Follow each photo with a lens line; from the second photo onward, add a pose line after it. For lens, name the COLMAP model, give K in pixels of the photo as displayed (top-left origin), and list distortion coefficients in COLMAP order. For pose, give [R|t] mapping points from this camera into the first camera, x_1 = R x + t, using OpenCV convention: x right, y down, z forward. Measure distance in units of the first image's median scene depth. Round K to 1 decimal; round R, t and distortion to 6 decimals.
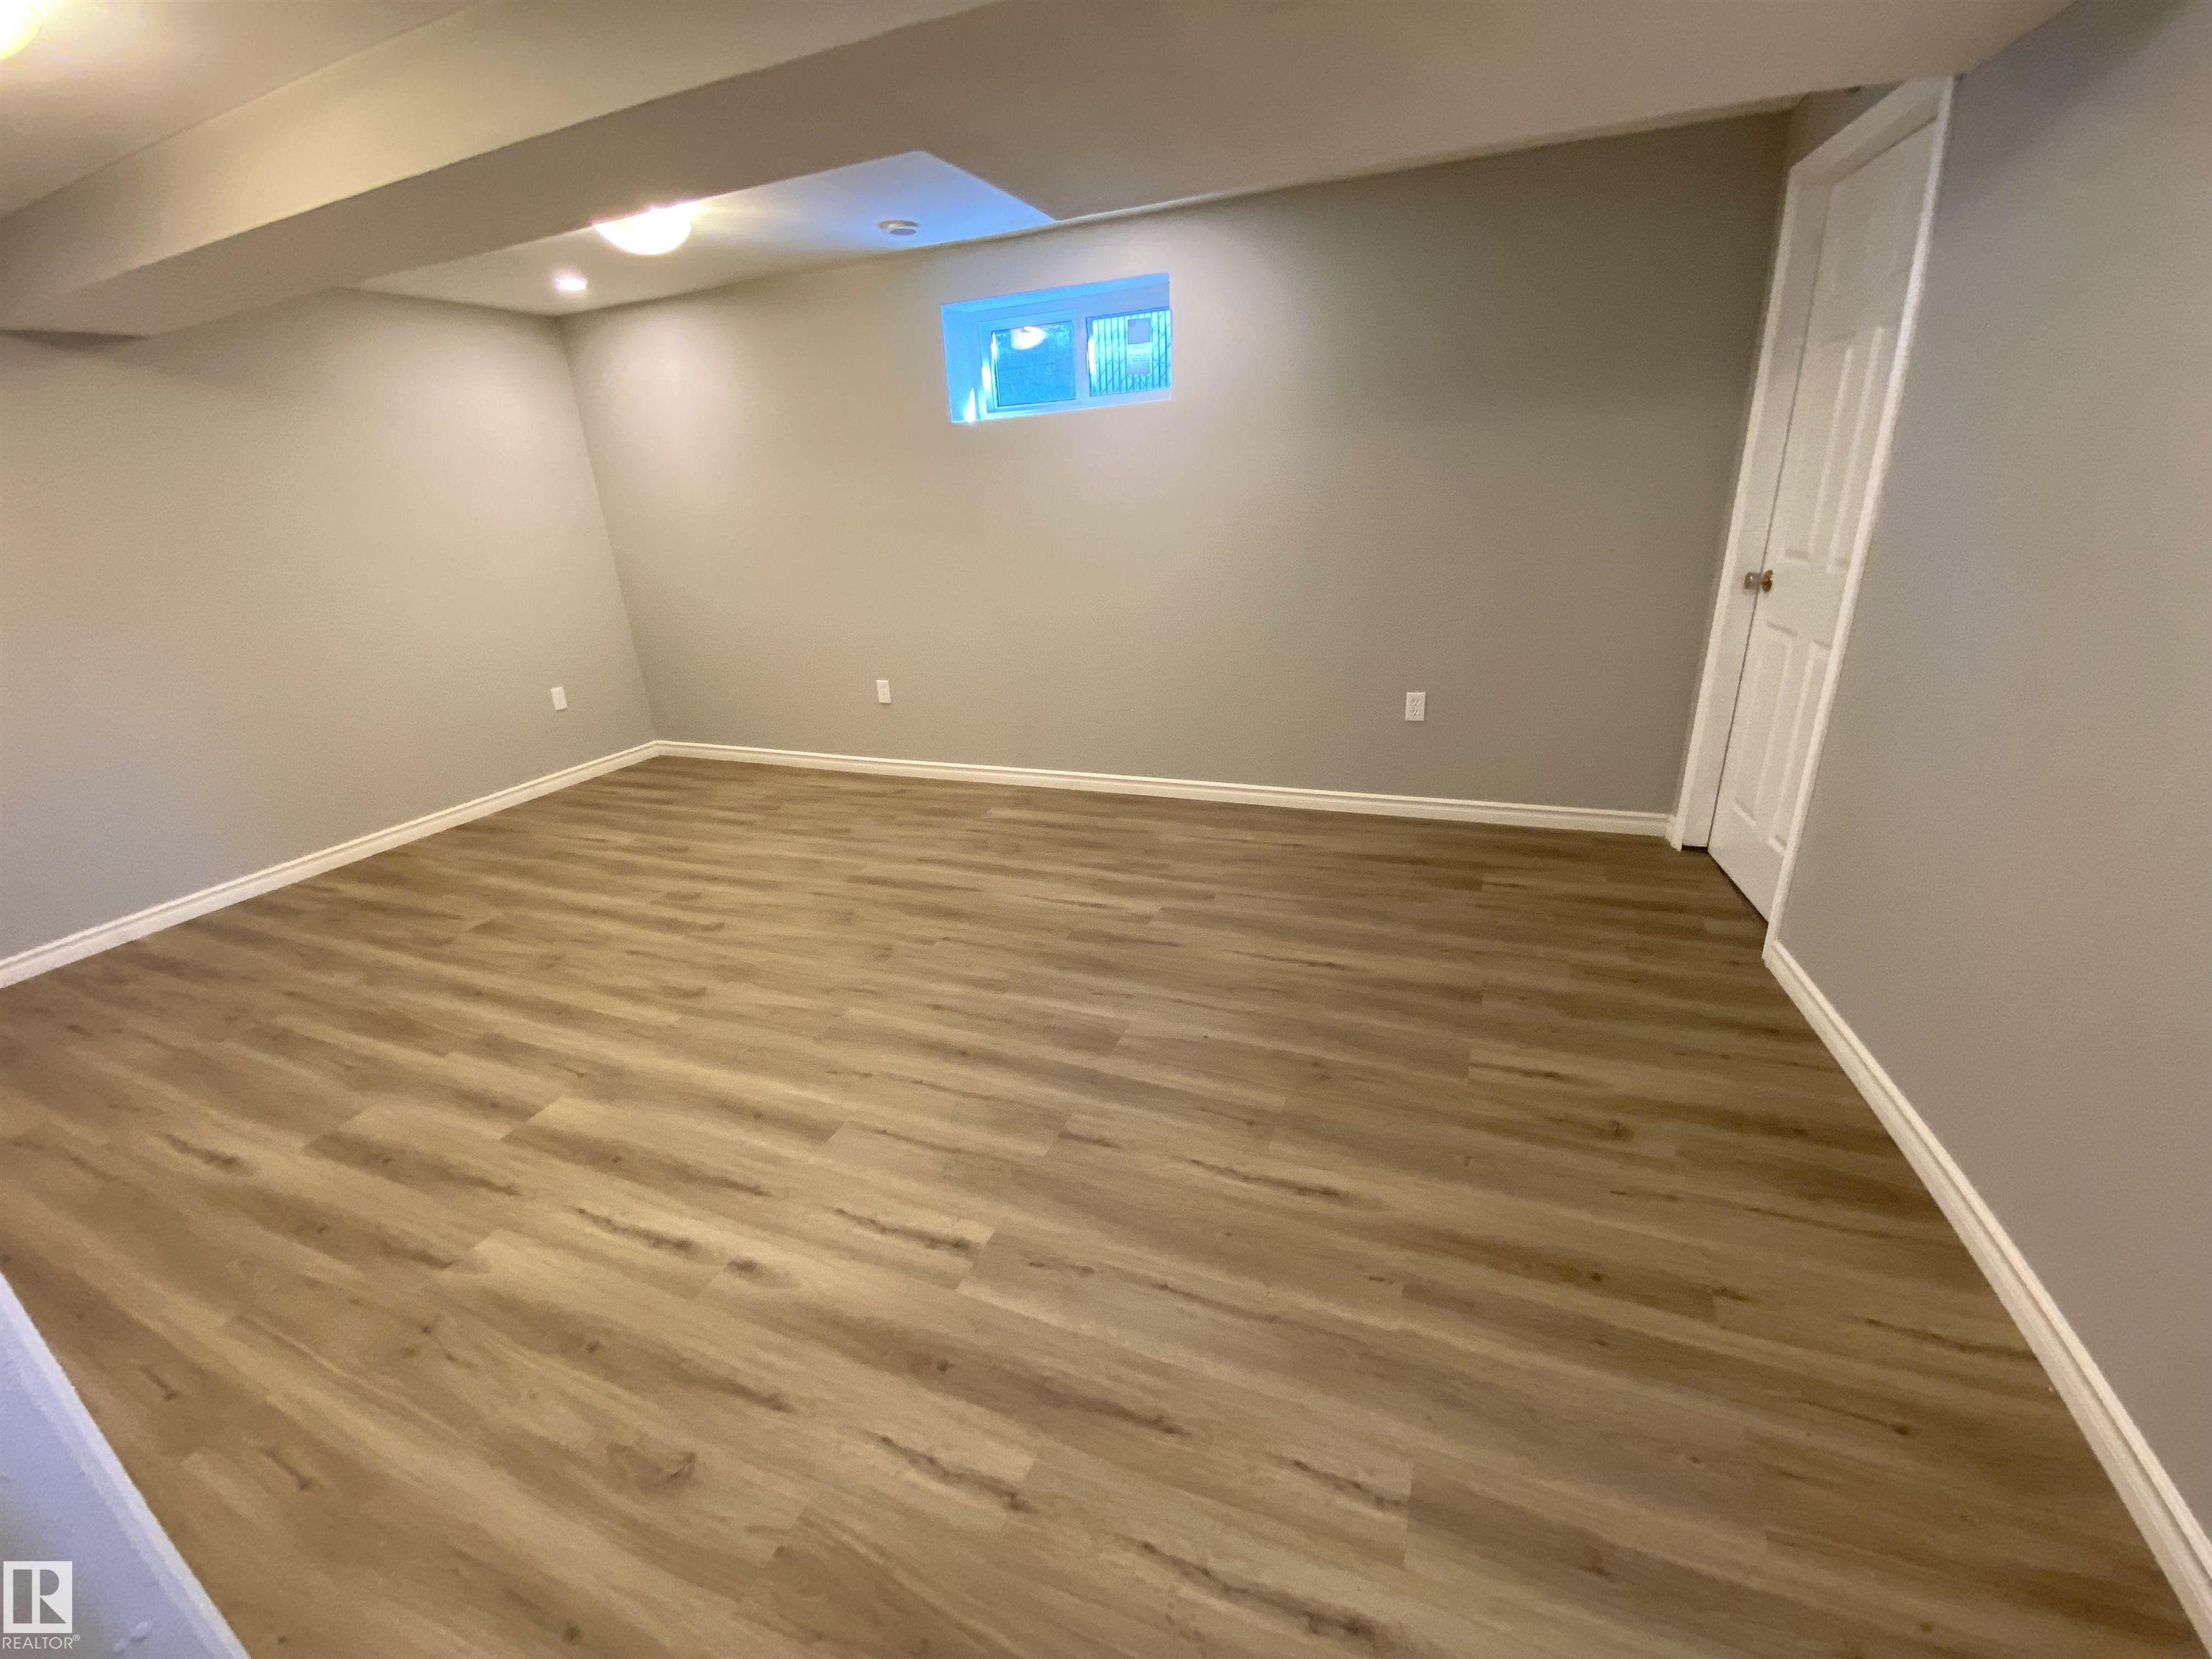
lens RADIAL K [[905.7, 0, 1106.0], [0, 905.7, 829.5], [0, 0, 1]] dist [0.037273, -0.037585]
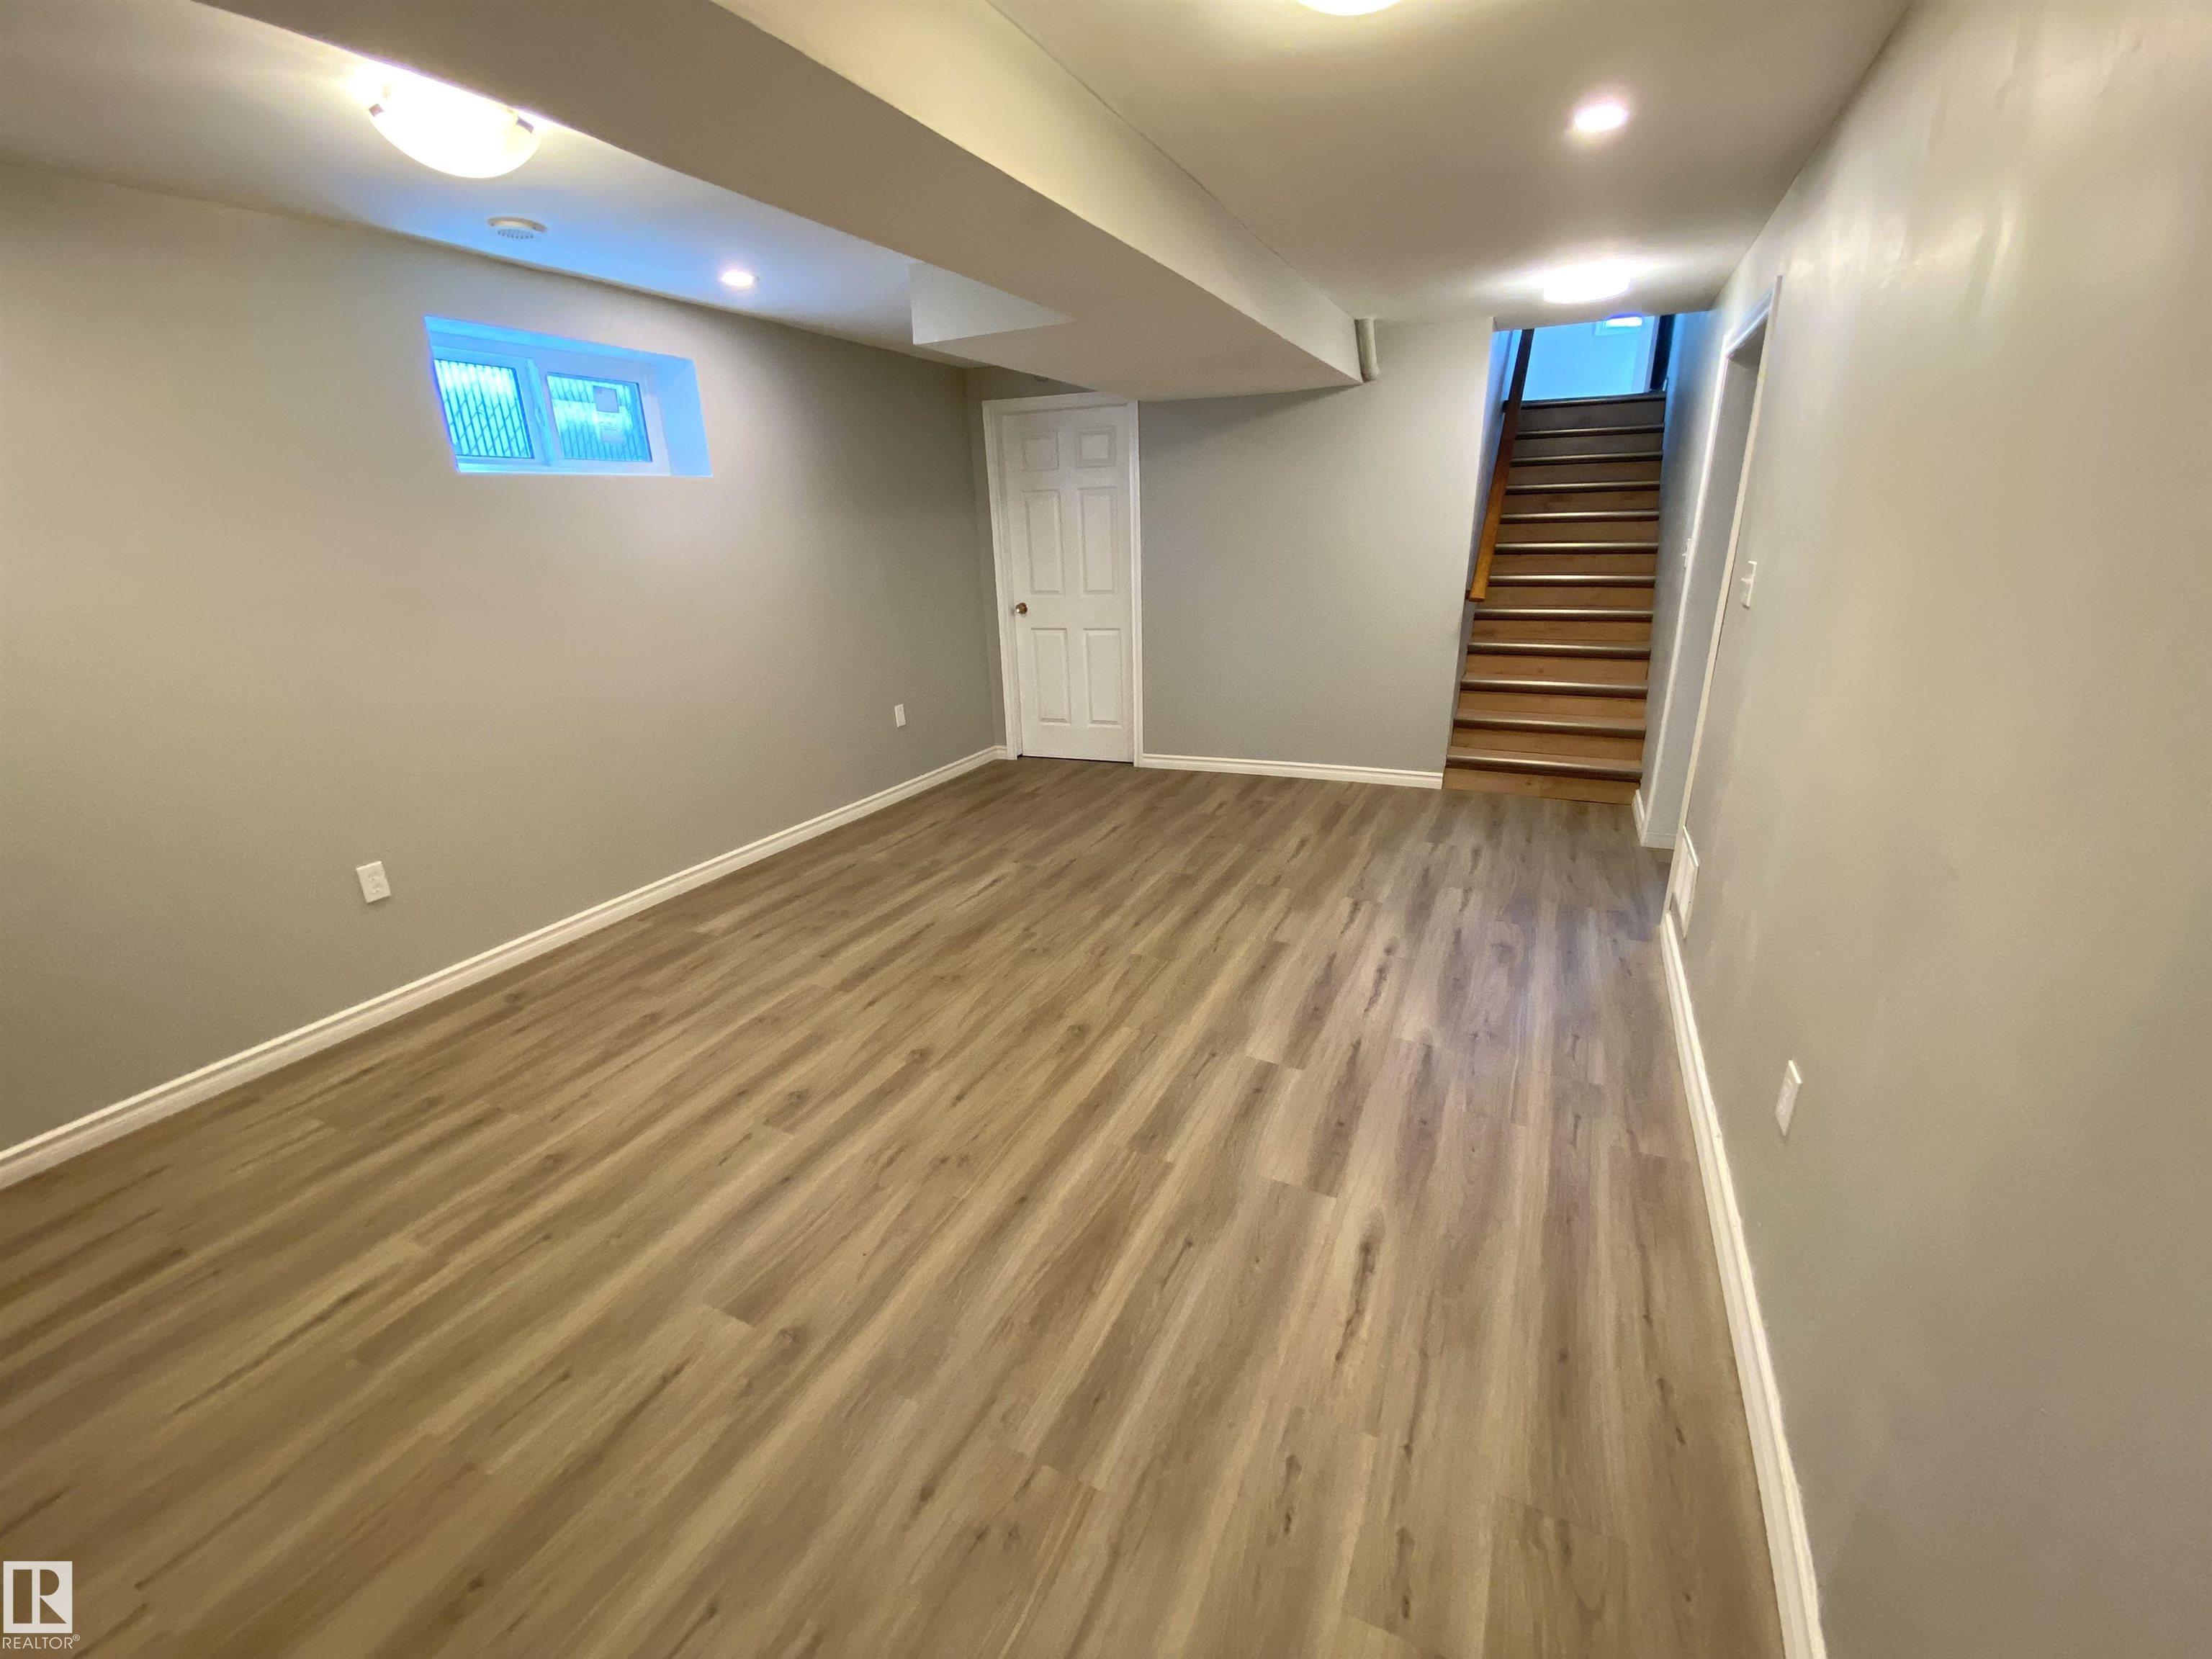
lens RADIAL K [[909.2, 0, 1106.0], [0, 909.2, 829.5], [0, 0, 1]] dist [0.075183, -0.038242]
pose [[0.051688, -0.268648, 0.961851, -1.233033], [0.374996, 0.897880, 0.230630, -0.219338], [-0.925584, 0.348769, 0.147152, 0.676570]]
